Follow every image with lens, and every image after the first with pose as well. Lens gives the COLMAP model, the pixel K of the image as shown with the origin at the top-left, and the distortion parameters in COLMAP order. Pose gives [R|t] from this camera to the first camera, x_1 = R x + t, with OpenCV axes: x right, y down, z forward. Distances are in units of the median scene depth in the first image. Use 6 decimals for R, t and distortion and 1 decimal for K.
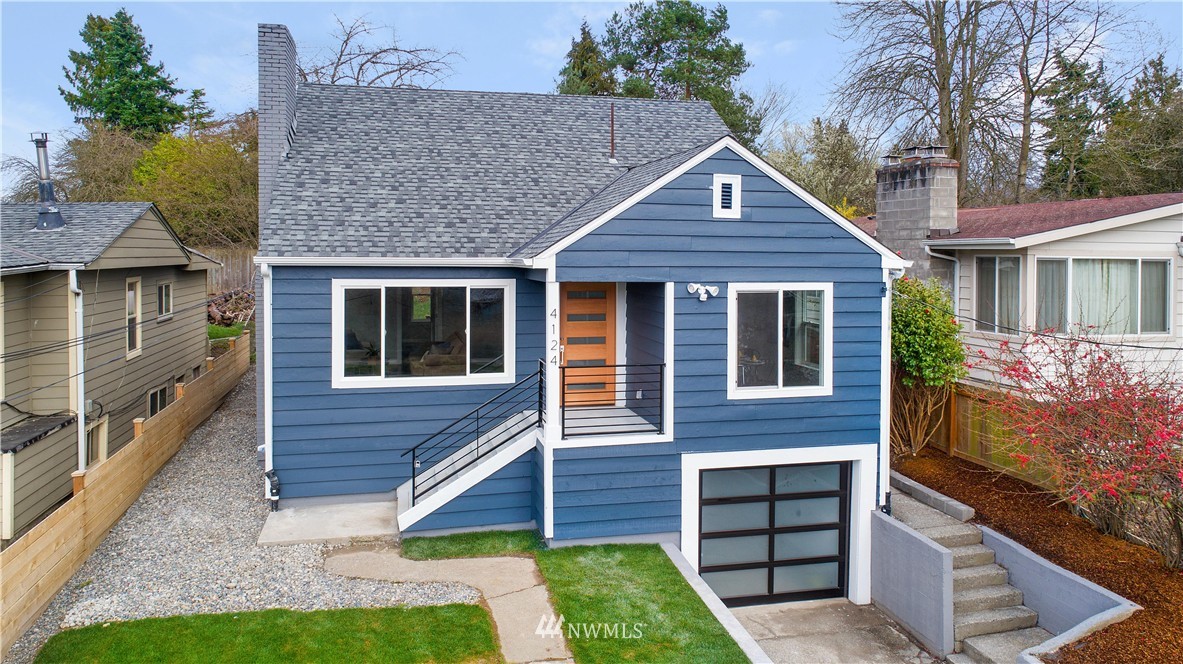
lens RADIAL K [[777.1, 0, 591.5], [0, 777.1, 332.0], [0, 0, 1]] dist [0.000322, -0.001138]
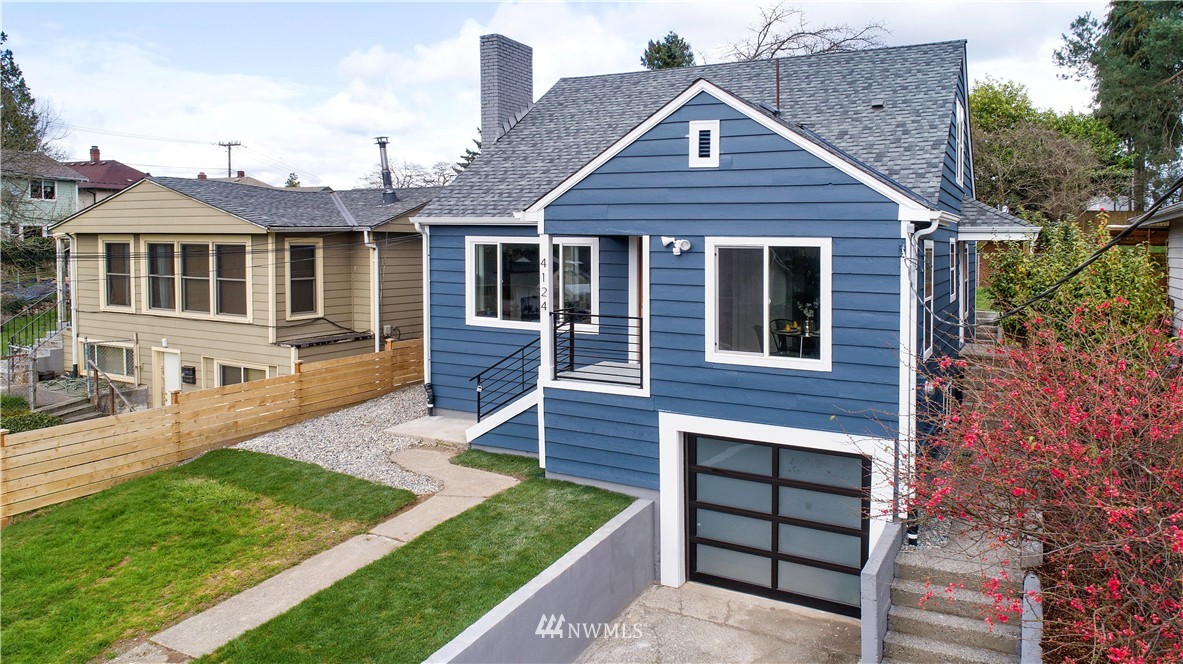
lens RADIAL K [[768.9, 0, 591.5], [0, 768.9, 332.0], [0, 0, 1]] dist [-0.000043, -0.000216]
pose [[0.771650, 0.078832, -0.631143, 0.650823], [-0.070829, 0.996768, 0.037902, 0.025535], [0.632092, 0.015456, 0.774740, 0.189738]]
